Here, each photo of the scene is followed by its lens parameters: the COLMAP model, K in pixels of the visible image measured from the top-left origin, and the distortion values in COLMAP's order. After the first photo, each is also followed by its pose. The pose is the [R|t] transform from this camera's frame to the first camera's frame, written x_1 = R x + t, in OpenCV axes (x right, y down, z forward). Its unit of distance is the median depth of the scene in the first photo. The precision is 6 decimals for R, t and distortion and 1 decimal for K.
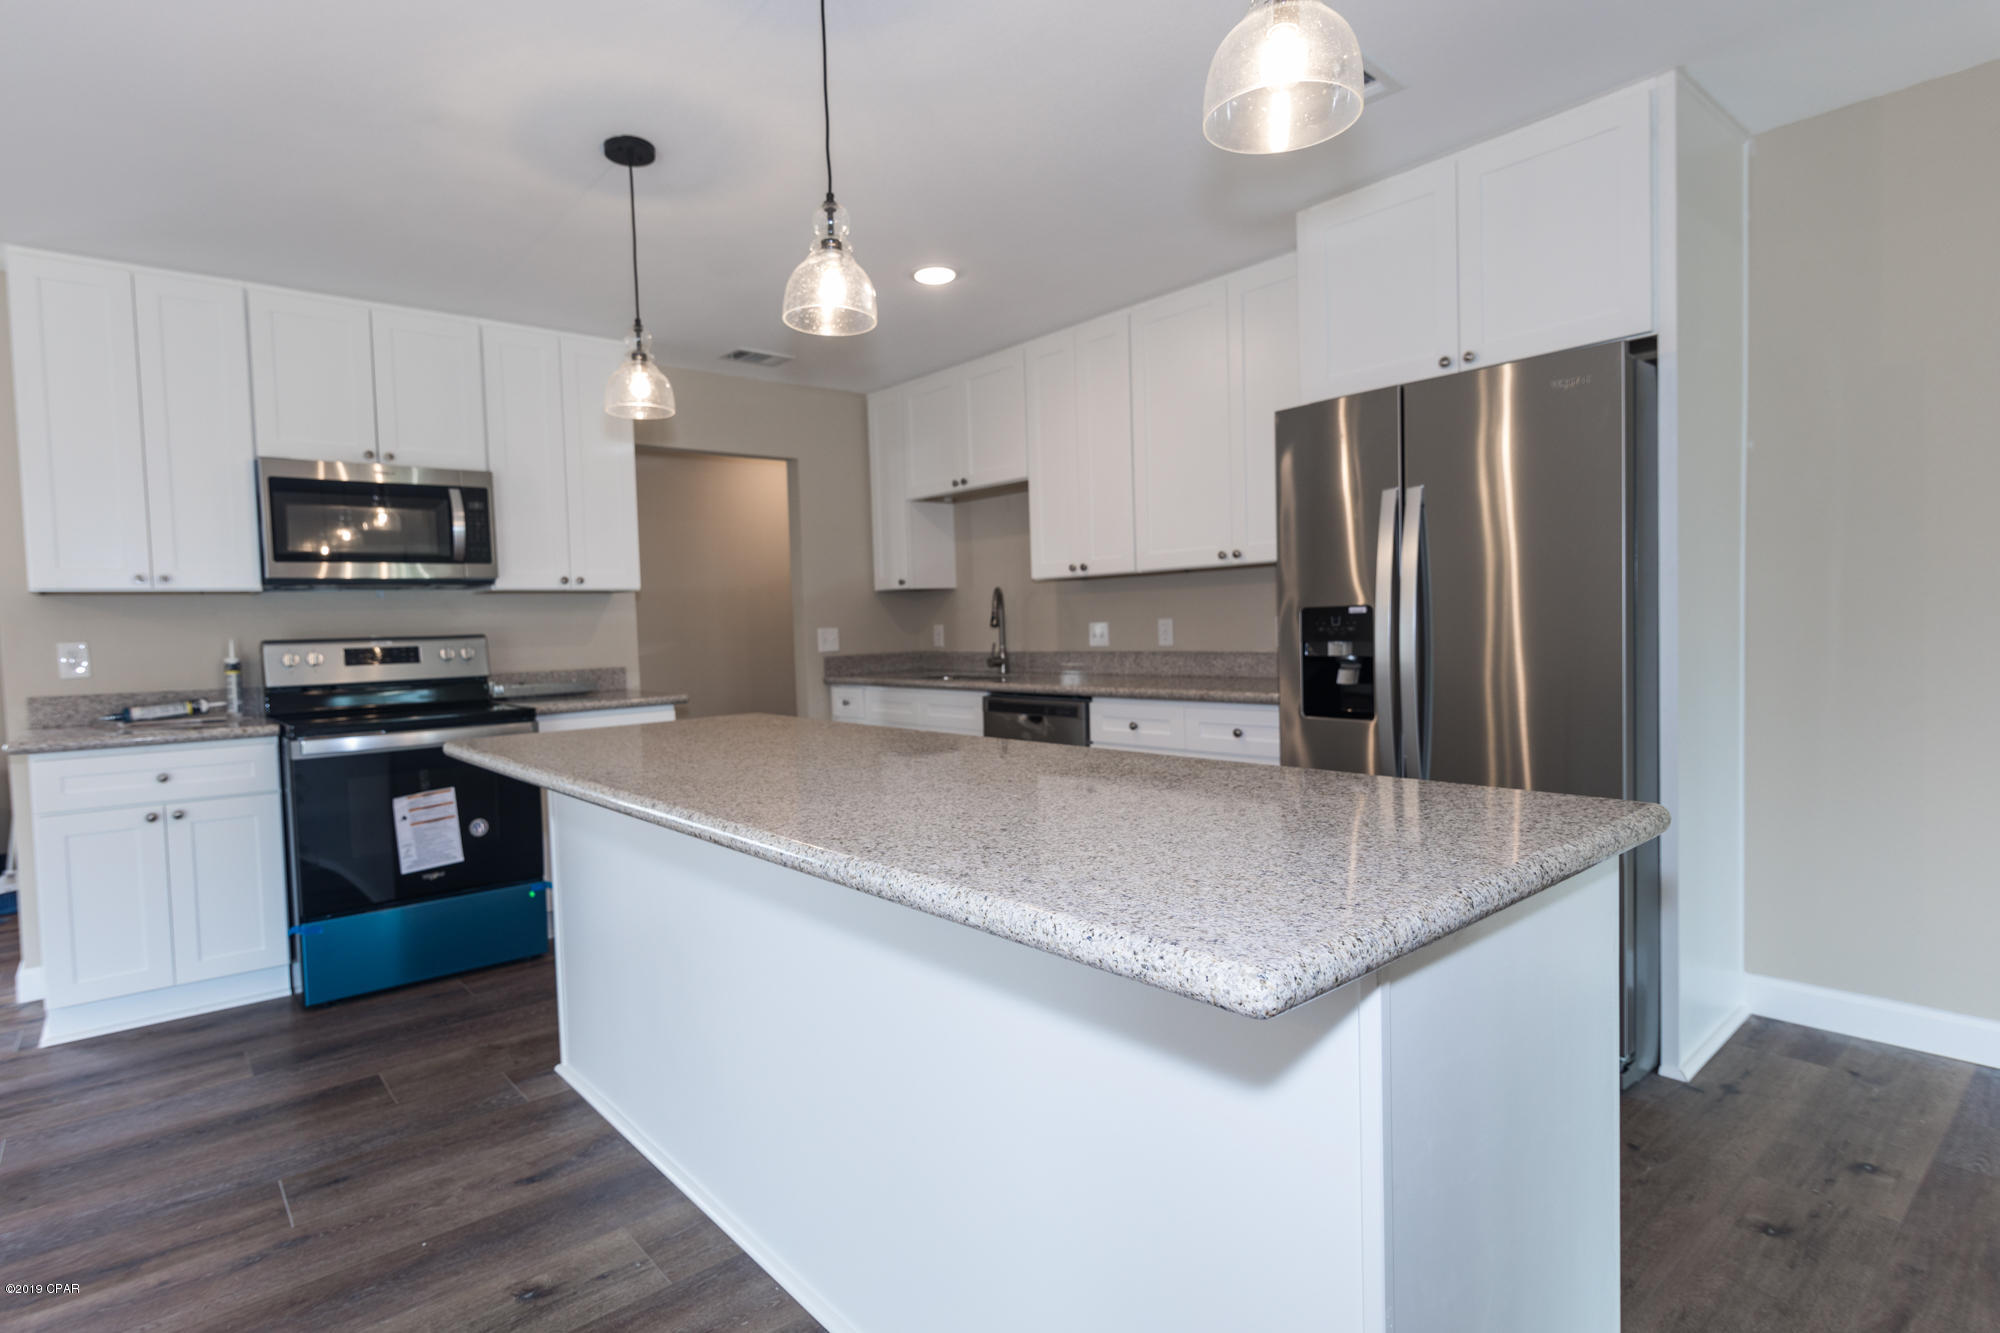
lens RADIAL K [[1015.7, 0, 939.6], [0, 1015.7, 668.9], [0, 0, 1]] dist [0.000565, 0.000679]
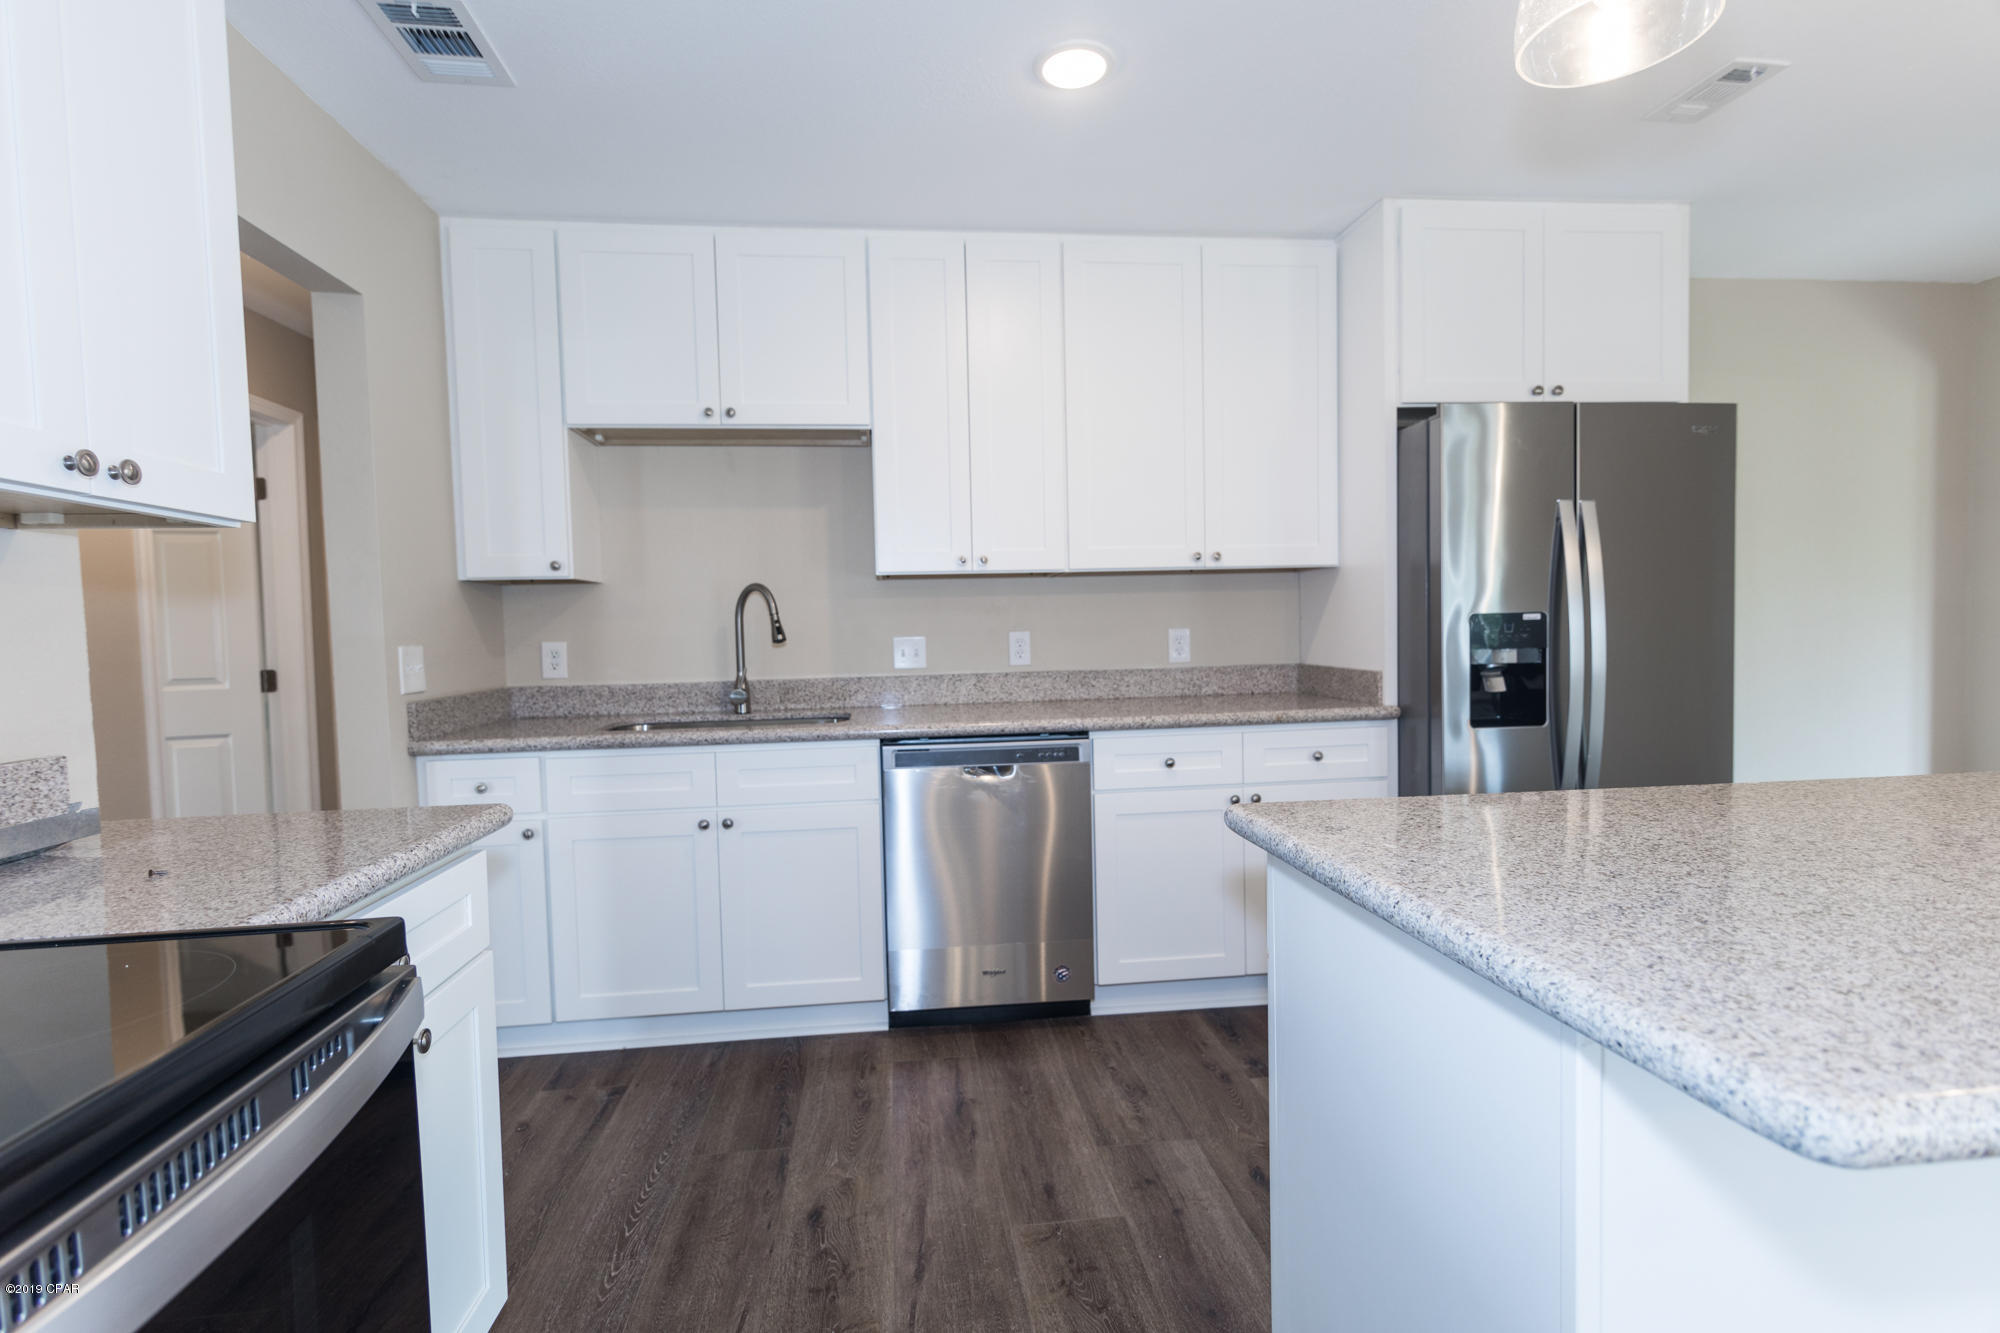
lens RADIAL K [[959.8, 0, 996.5], [0, 959.8, 668.8], [0, 0, 1]] dist [0.003250, -0.001156]
pose [[0.538358, -0.017070, 0.842544, -0.544350], [0.044351, 0.998983, -0.008099, -0.018246], [-0.841549, 0.041728, 0.538567, 0.756986]]
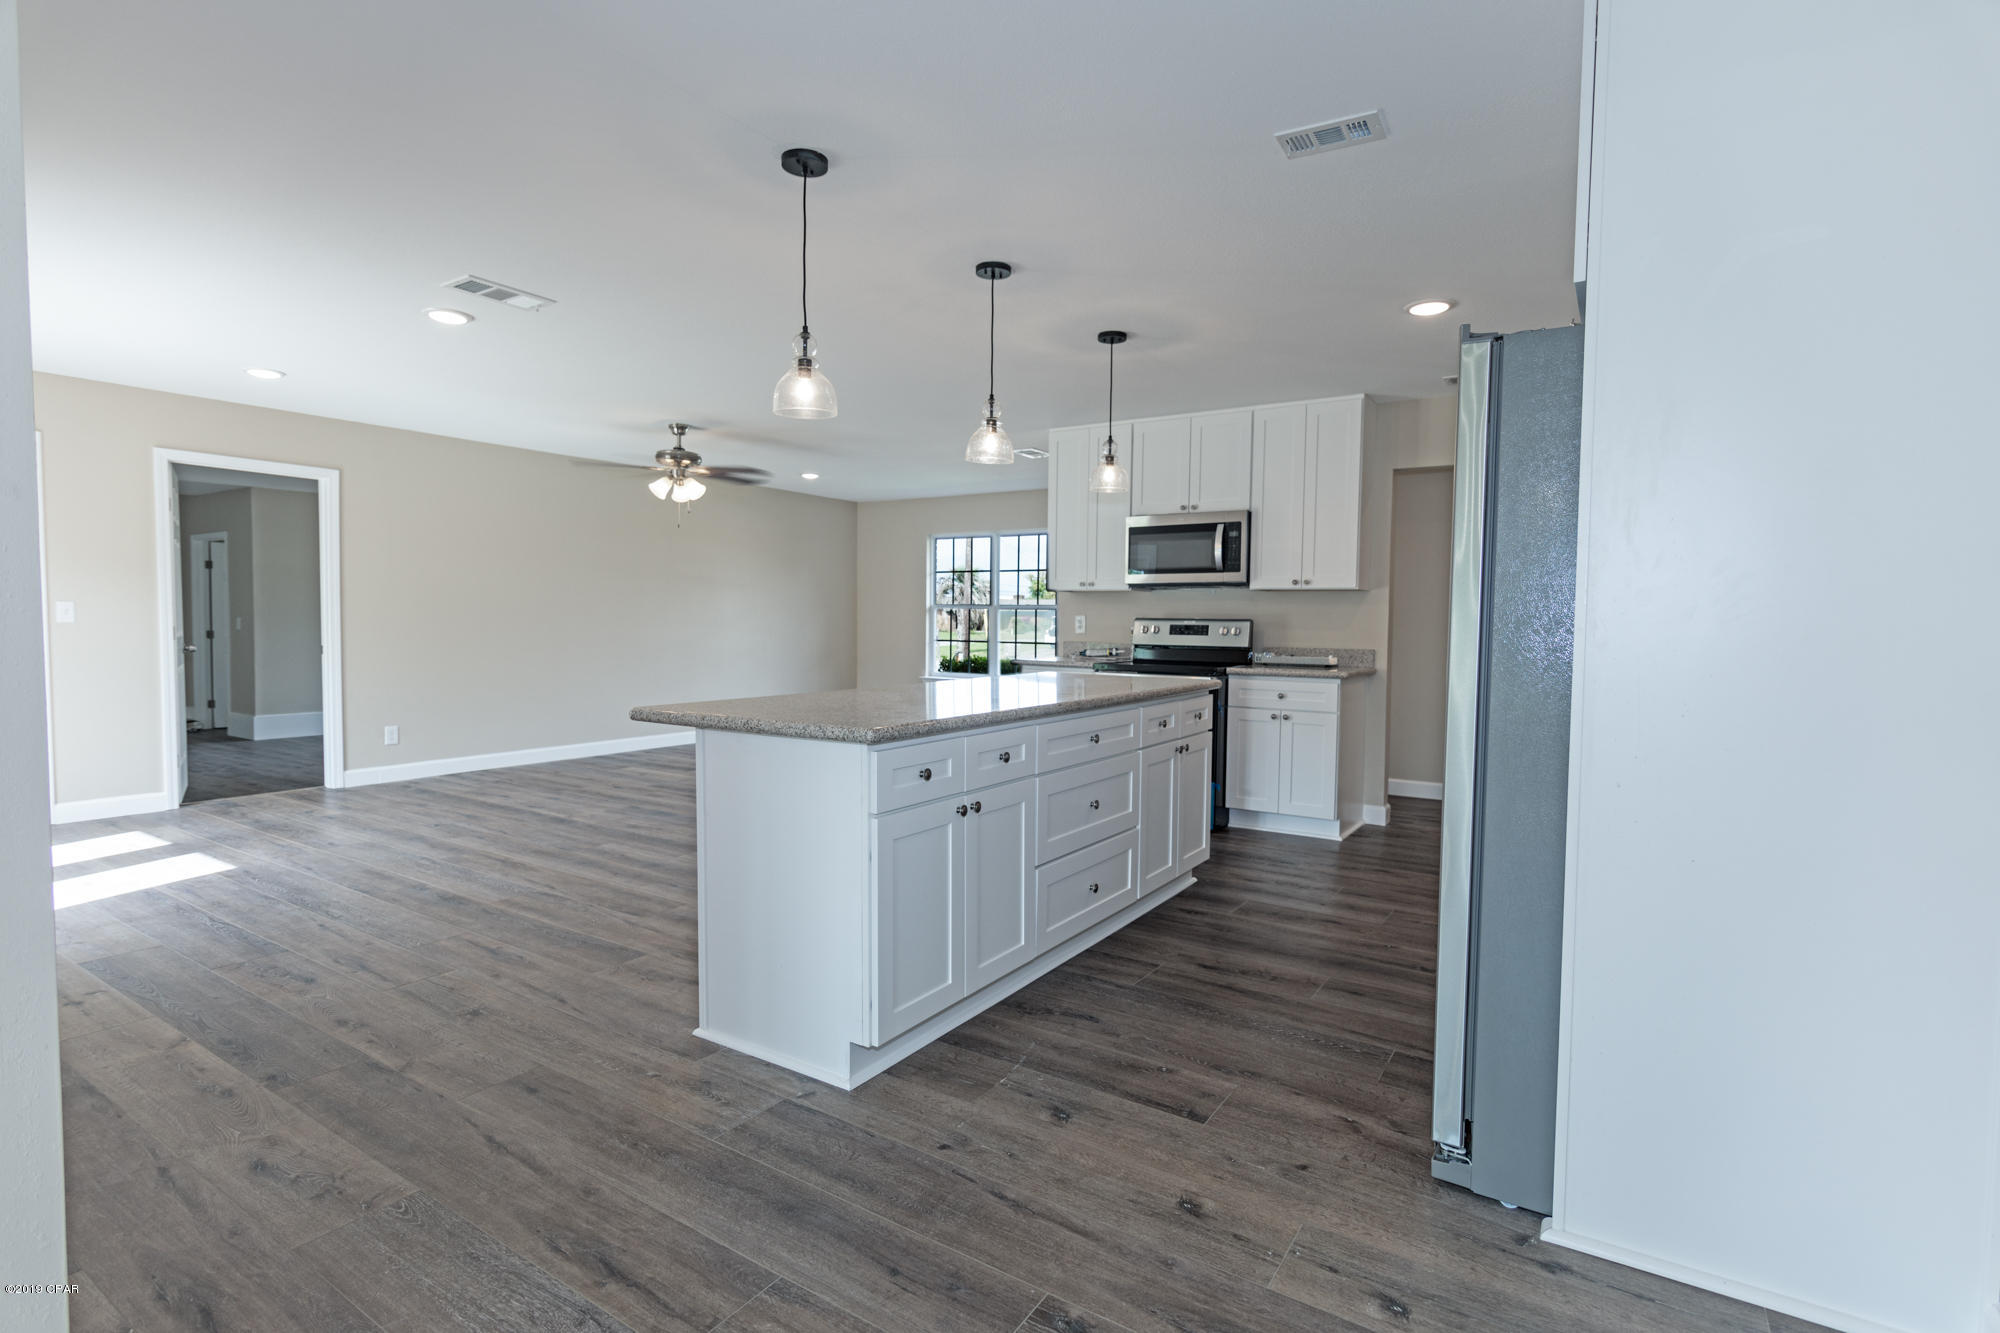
lens RADIAL K [[959.8, 0, 996.5], [0, 959.8, 668.8], [0, 0, 1]] dist [0.003250, -0.001156]
pose [[0.308451, 0.085194, -0.947417, 0.896386], [-0.060993, 0.995703, 0.069679, -0.043158], [0.949283, 0.036293, 0.312322, 0.245952]]
